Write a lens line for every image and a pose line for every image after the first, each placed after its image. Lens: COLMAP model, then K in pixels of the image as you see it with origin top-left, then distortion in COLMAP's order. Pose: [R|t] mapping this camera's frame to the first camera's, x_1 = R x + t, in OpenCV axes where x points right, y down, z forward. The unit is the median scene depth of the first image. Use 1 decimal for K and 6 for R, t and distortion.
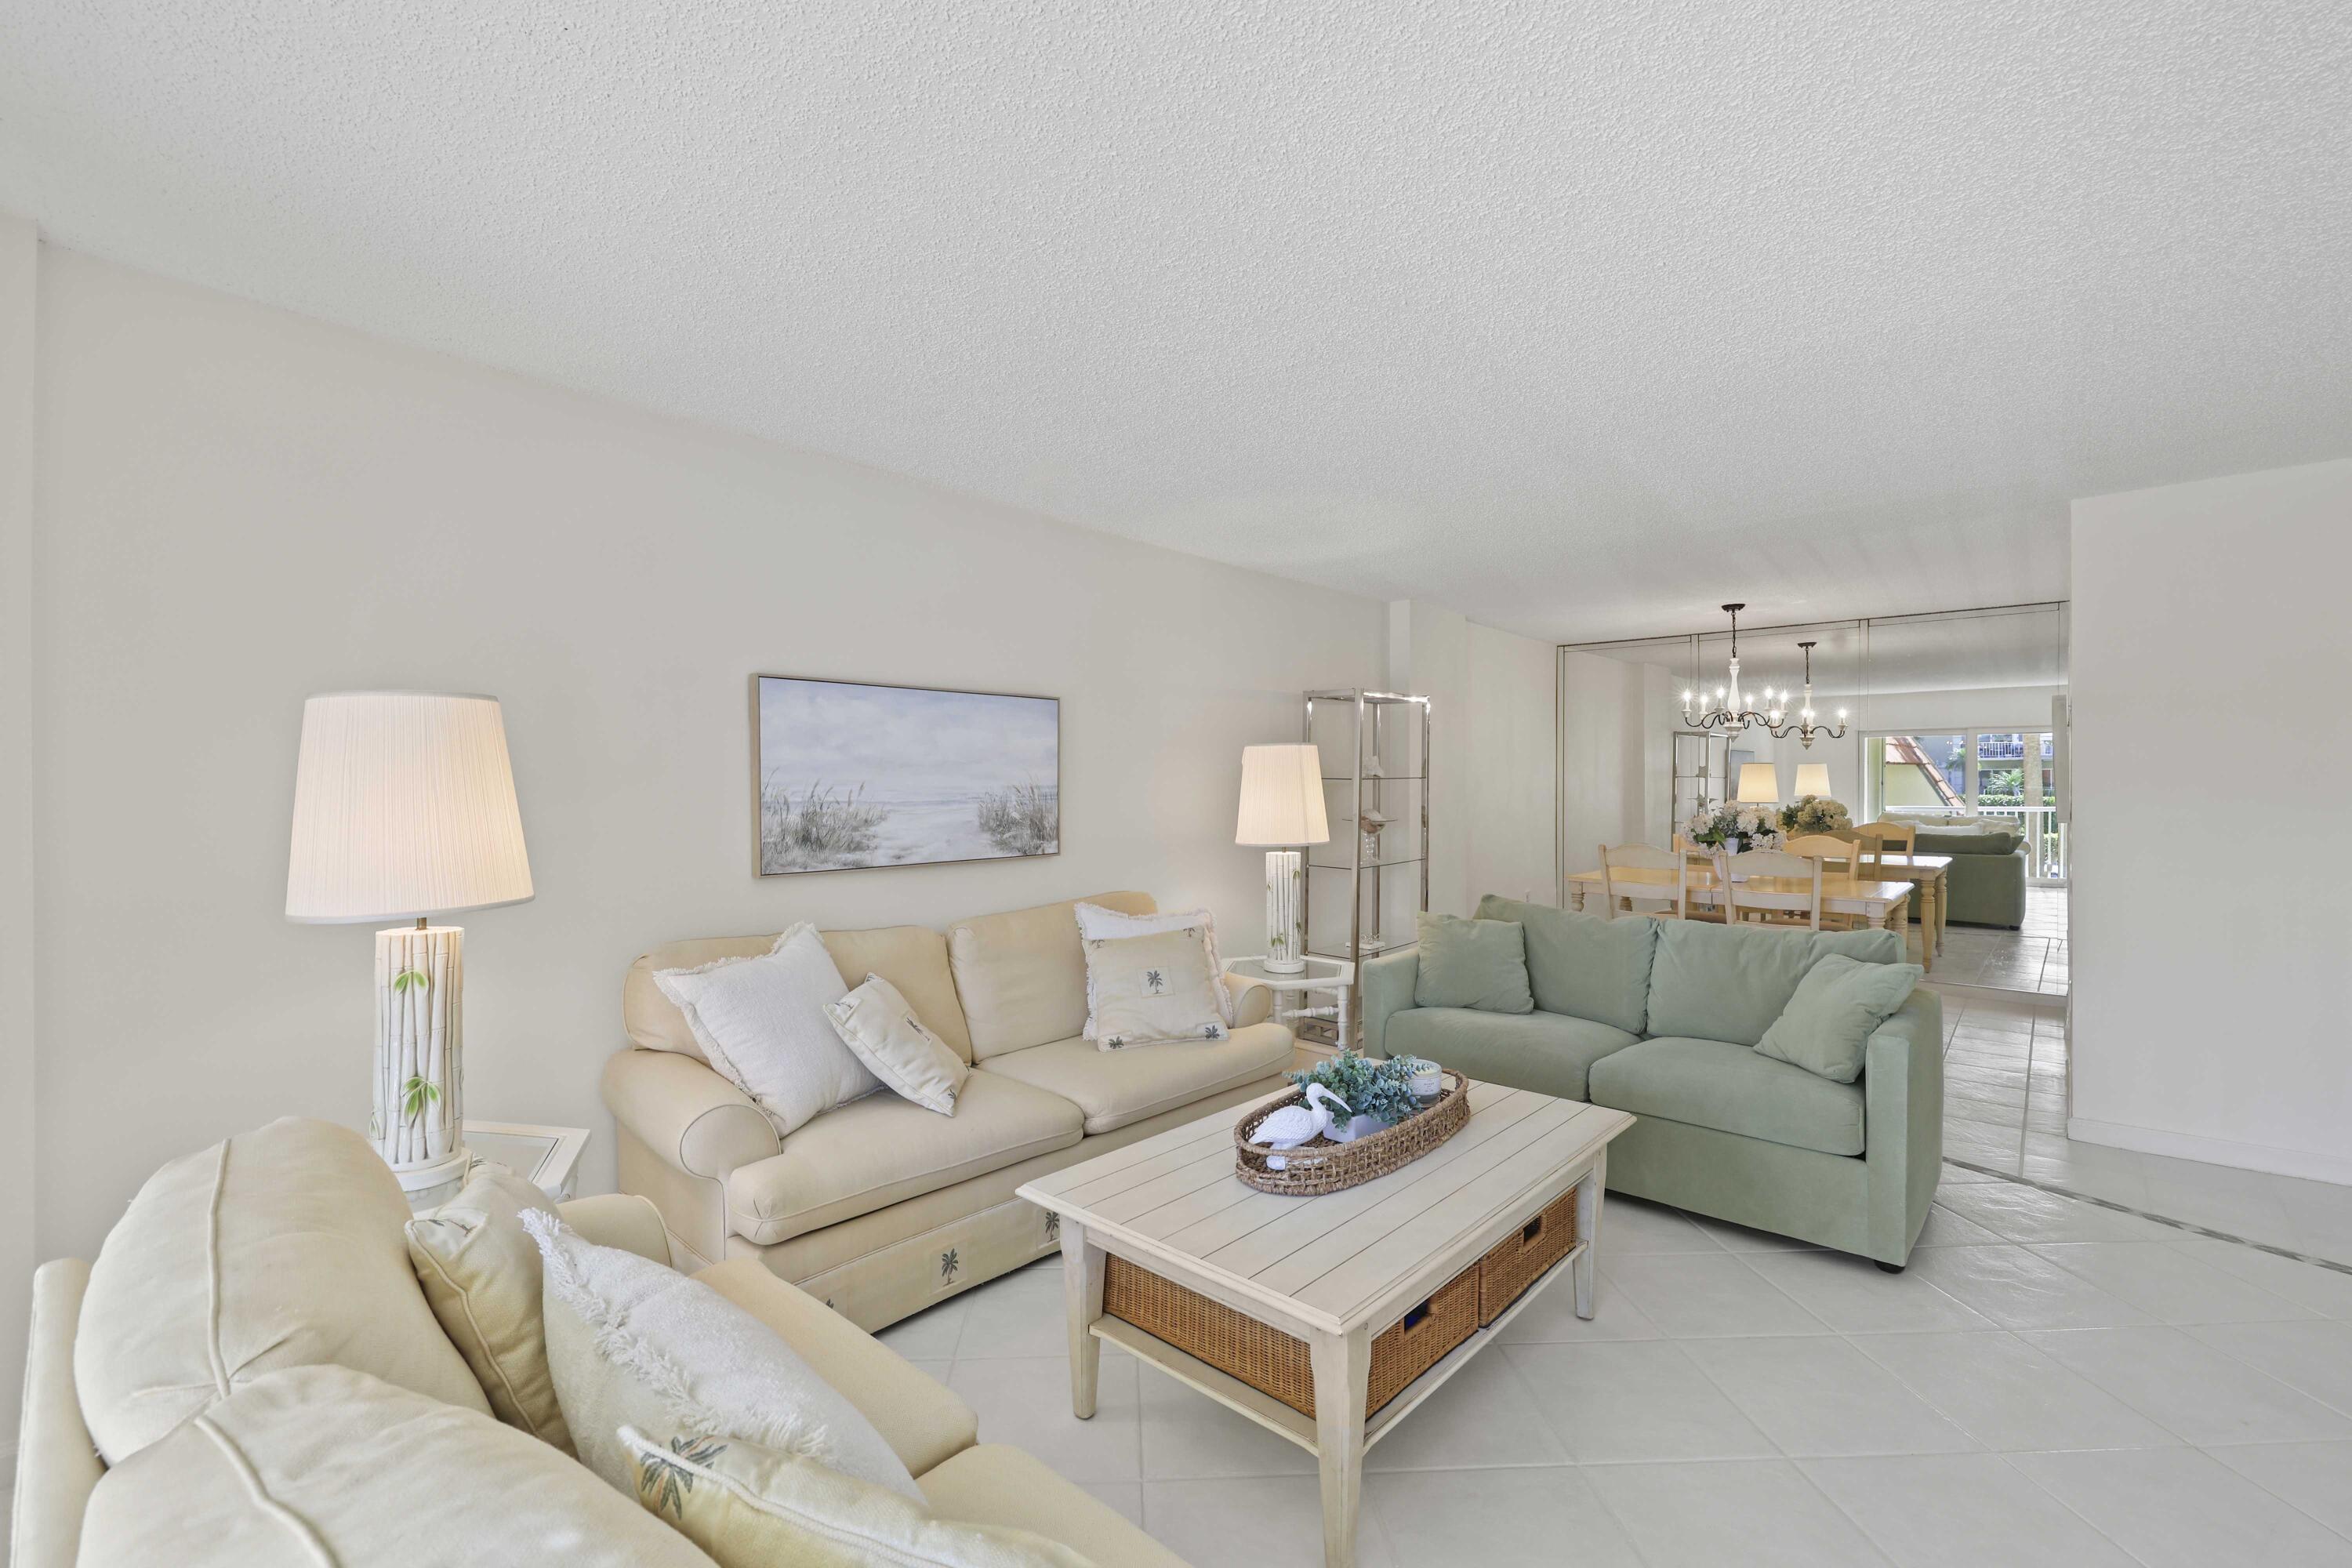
lens RADIAL K [[985.8, 0, 1178.4], [0, 985.8, 777.7], [0, 0, 1]] dist [0.000650, 0.000191]
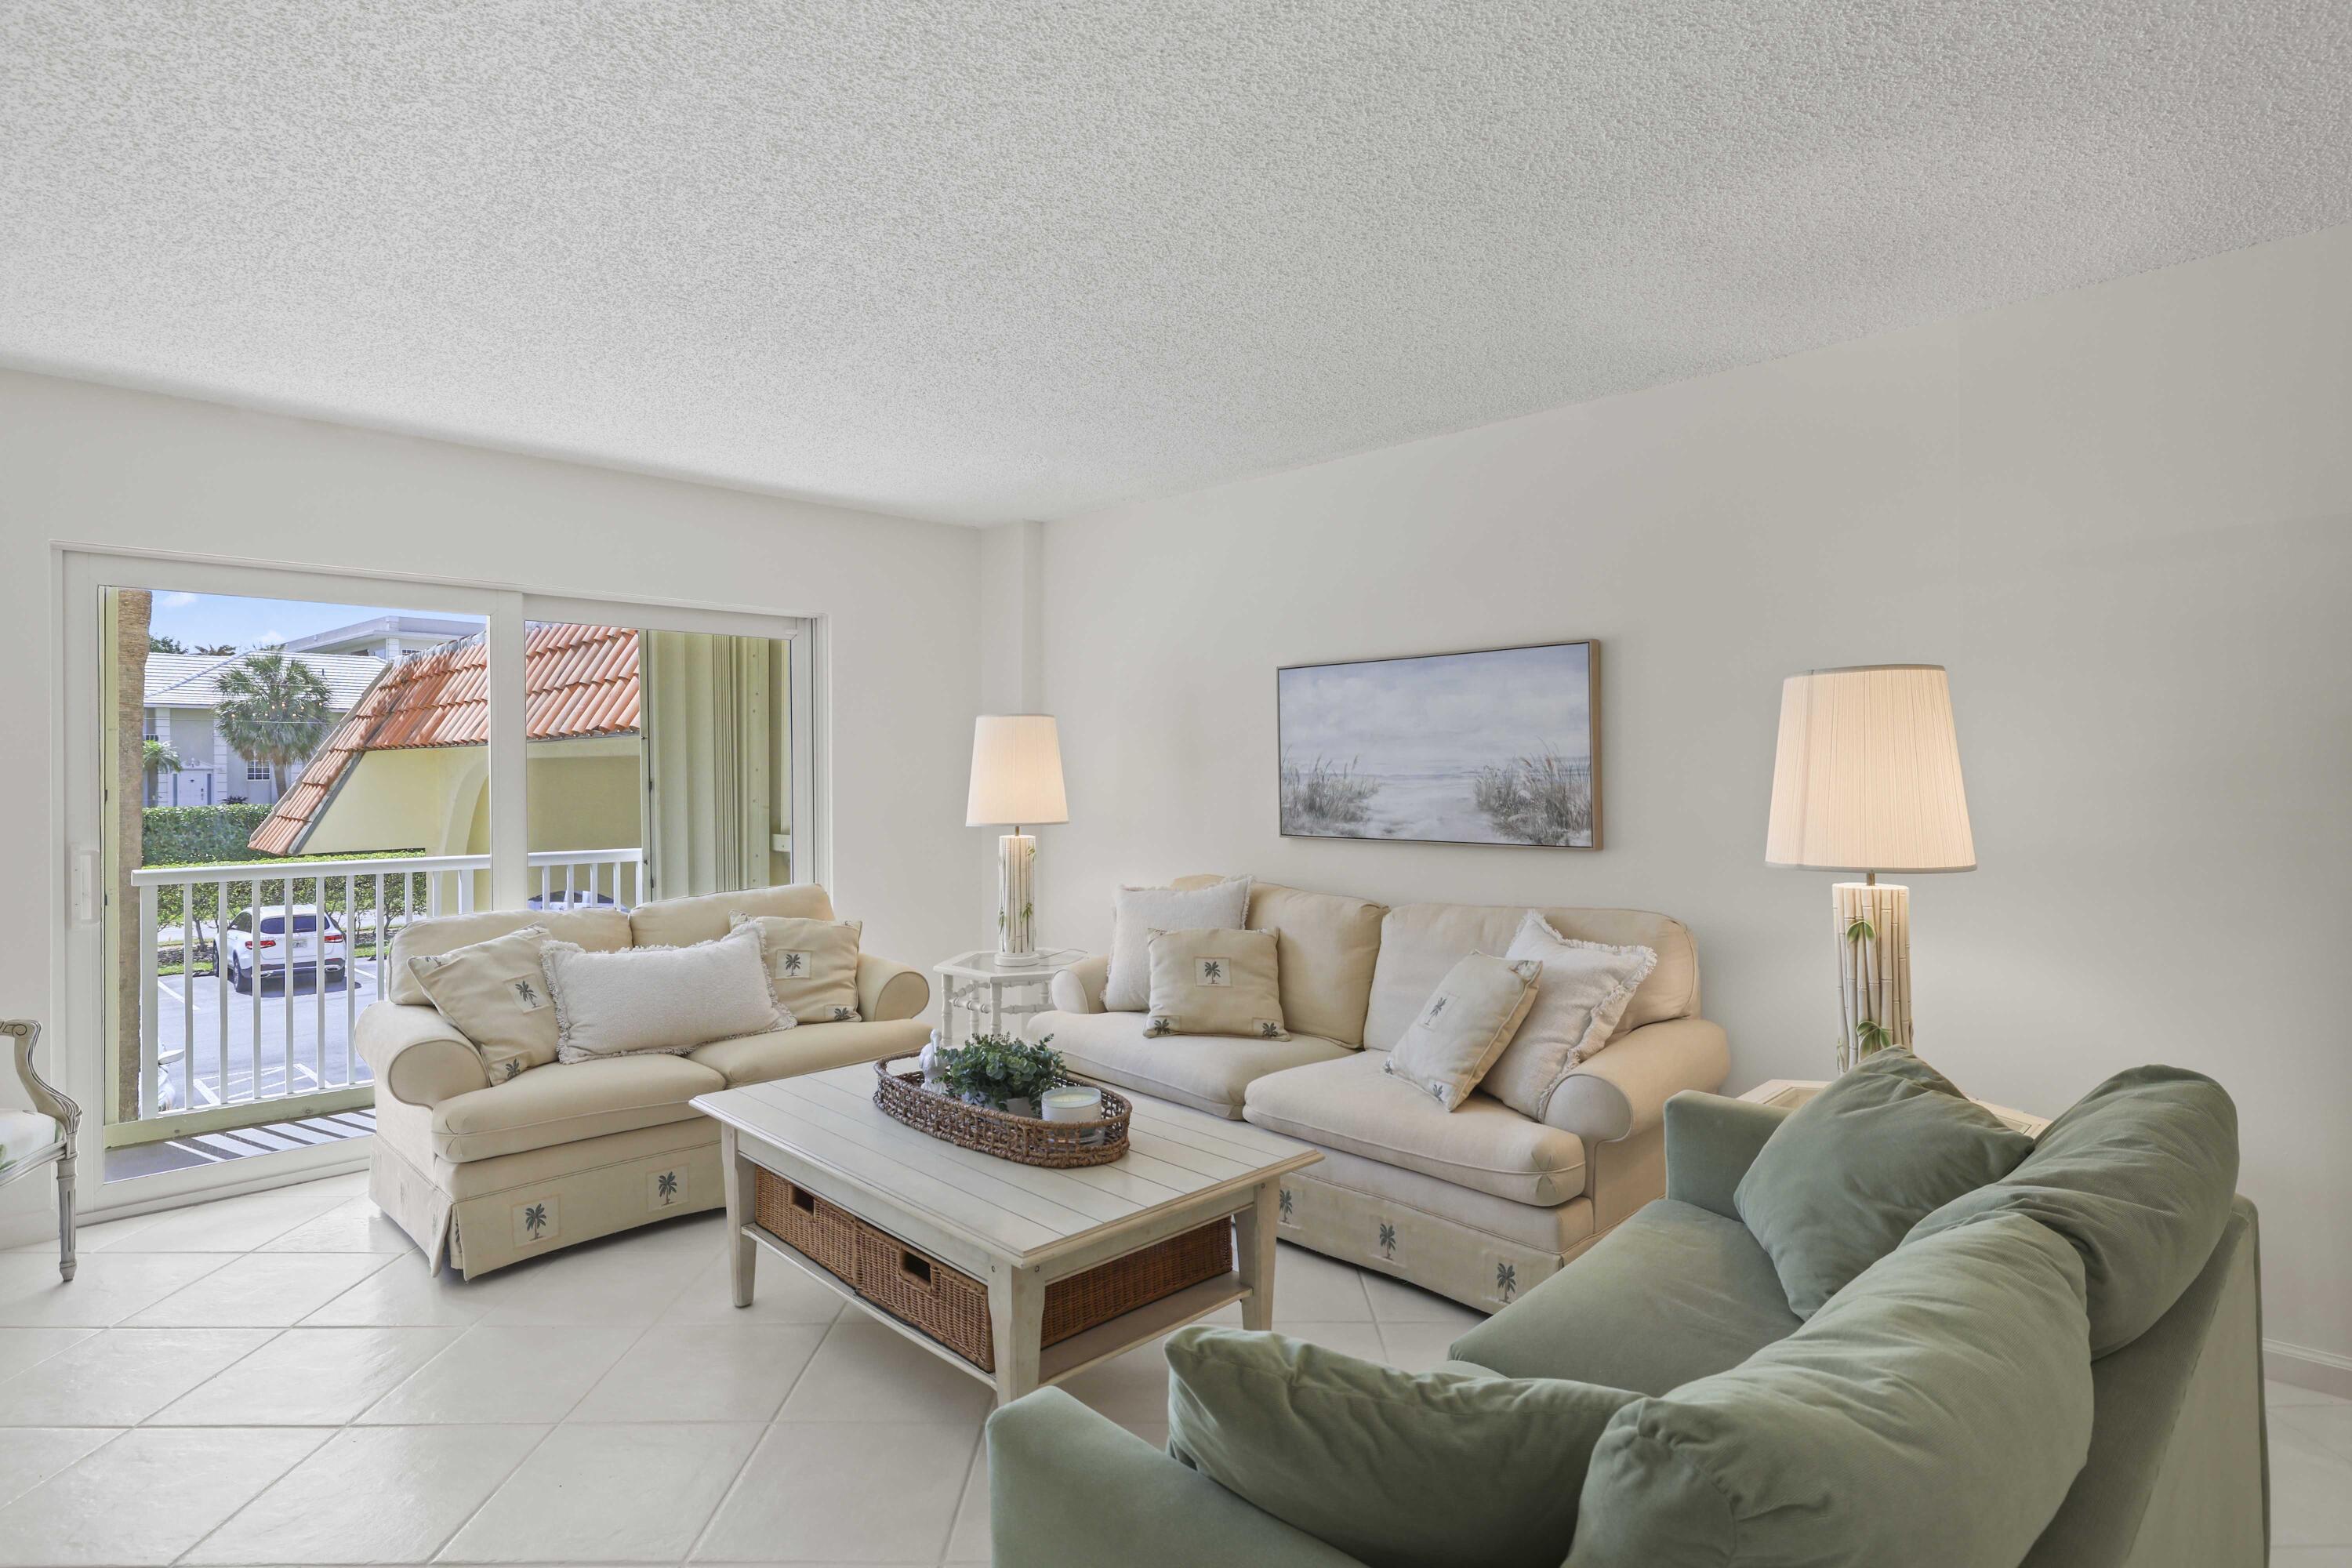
lens RADIAL K [[1229.2, 0, 1178.2], [0, 1229.2, 775.4], [0, 0, 1]] dist [0.000340, 0.000645]
pose [[-0.049405, 0.001595, -0.998778, 0.964107], [0.006416, 0.999979, 0.001279, 0.021753], [0.998758, -0.006345, -0.049414, 0.852144]]
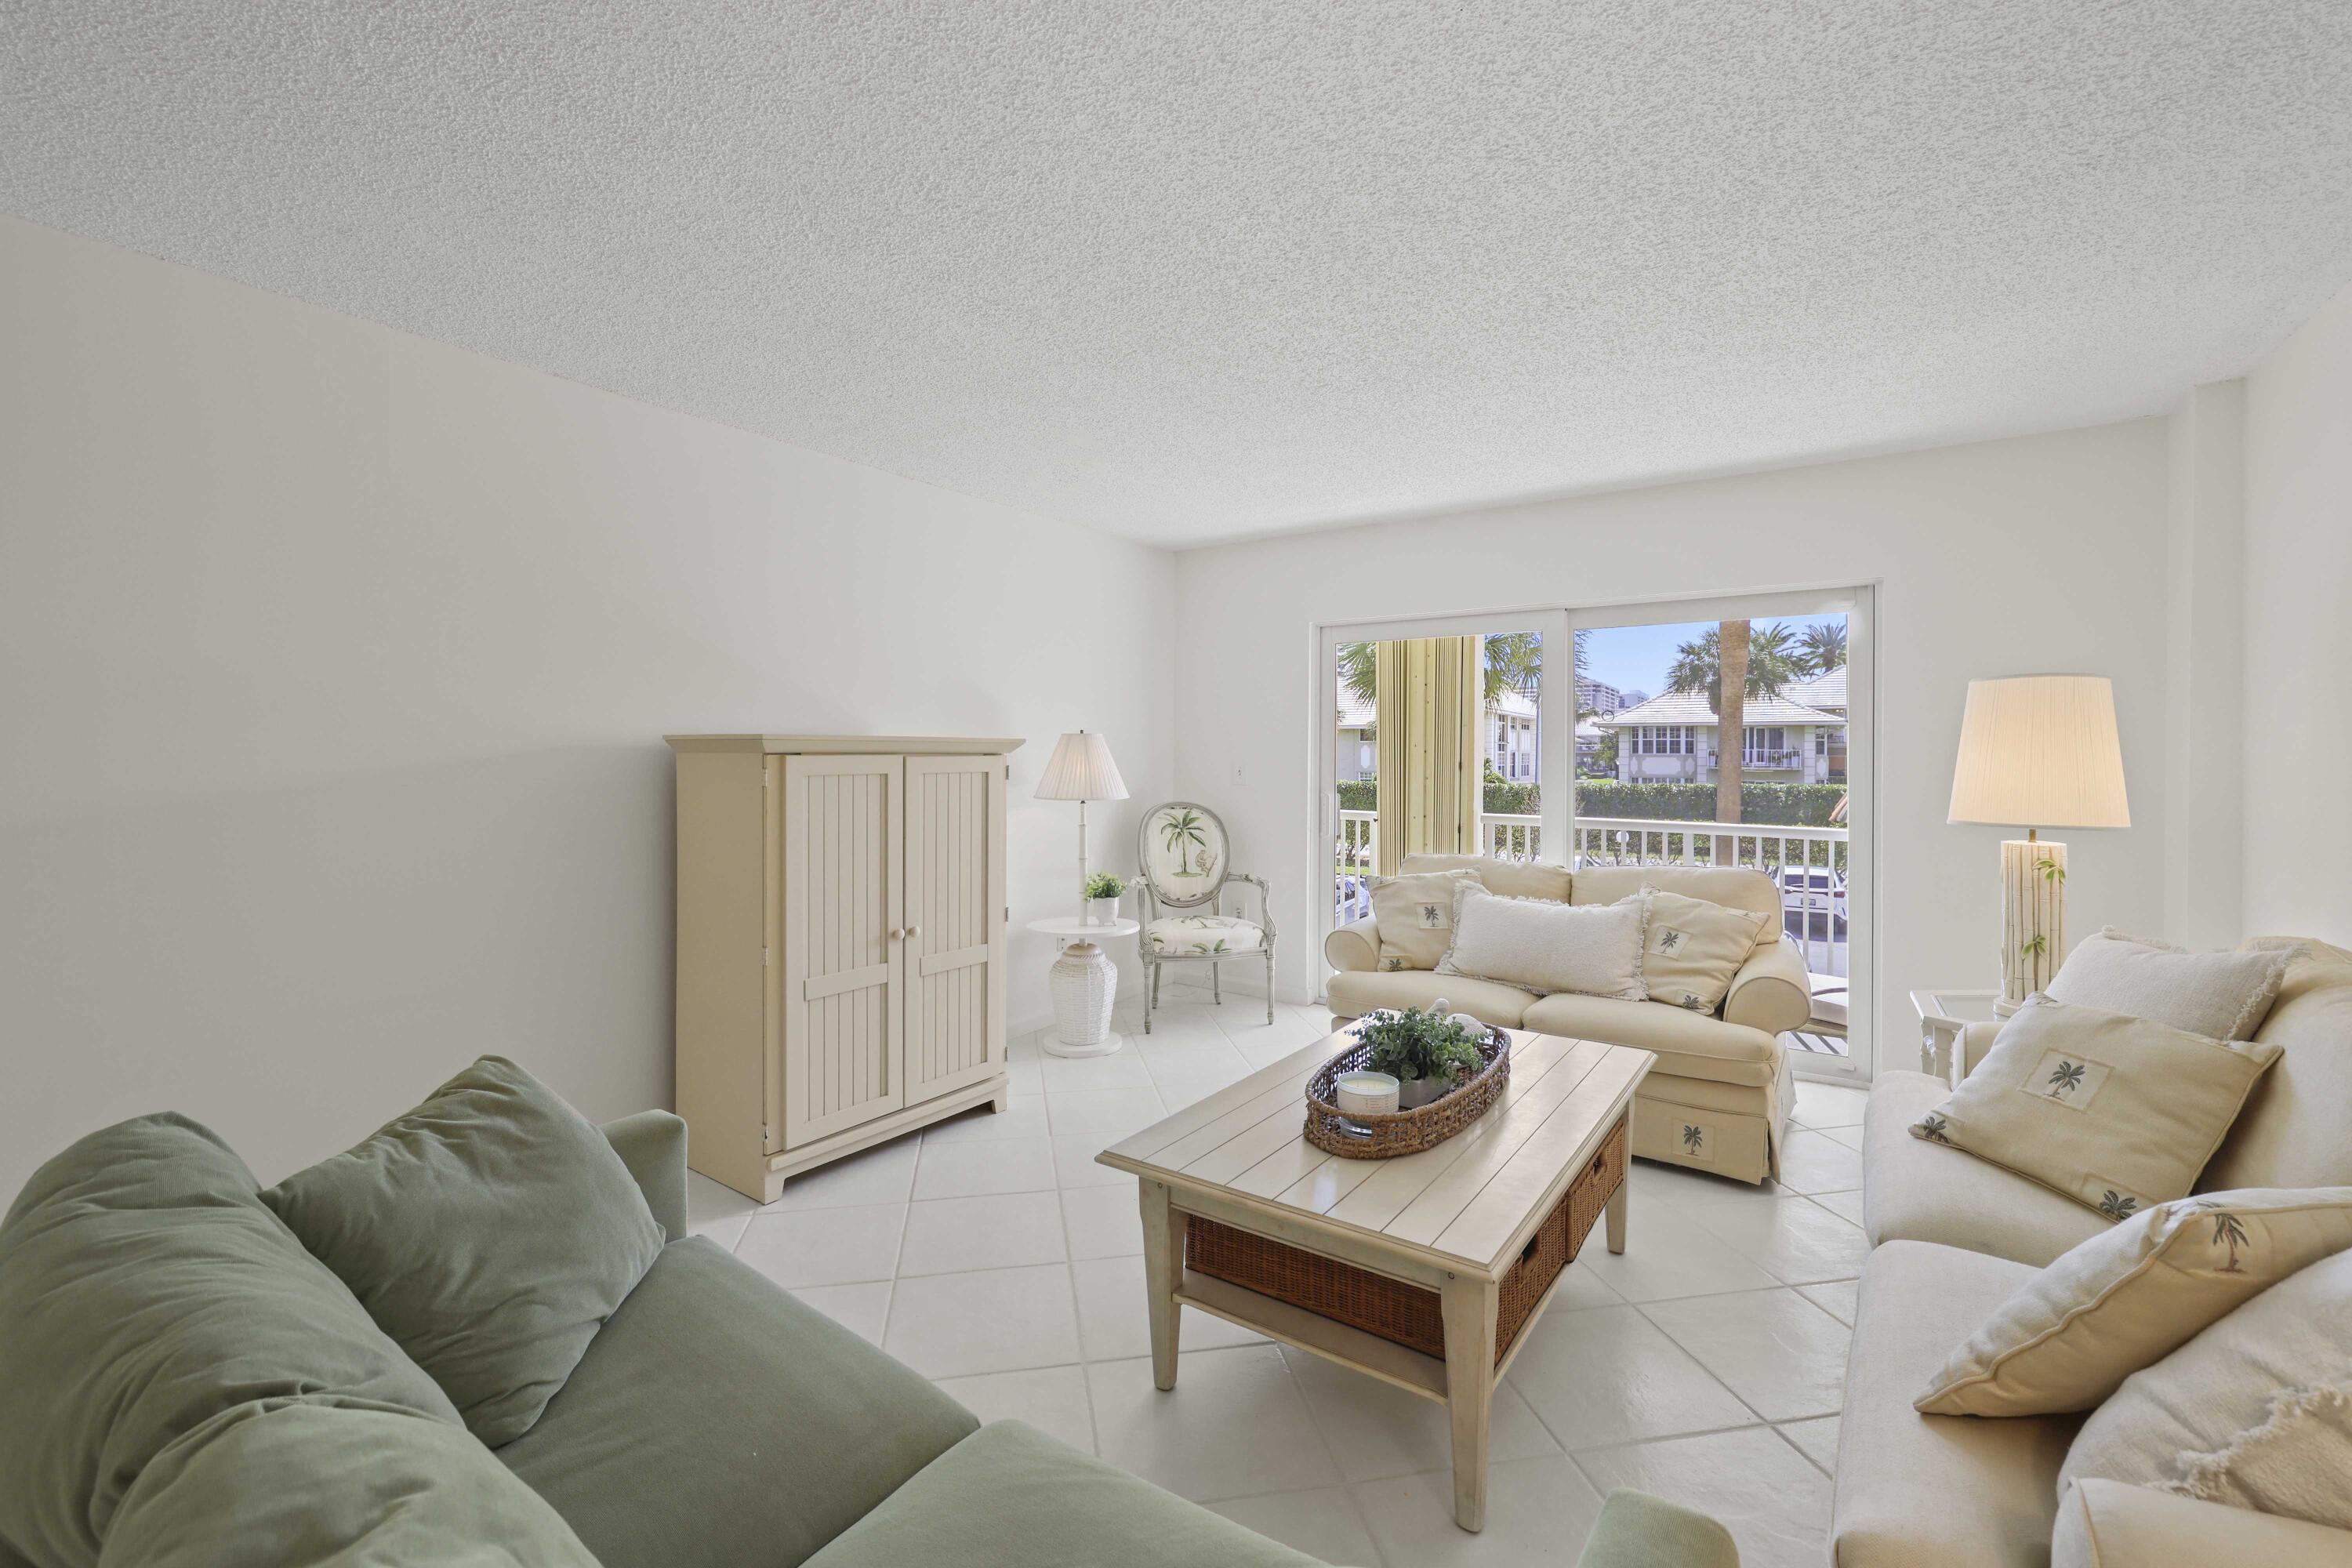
lens RADIAL K [[985.8, 0, 1171.6], [0, 985.8, 770.9], [0, 0, 1]] dist [0.000650, 0.000191]
pose [[-0.992627, -0.011627, -0.120648, 0.371334], [-0.012674, 0.999888, 0.007912, 0.035840], [0.120542, 0.009383, -0.992664, 1.327729]]
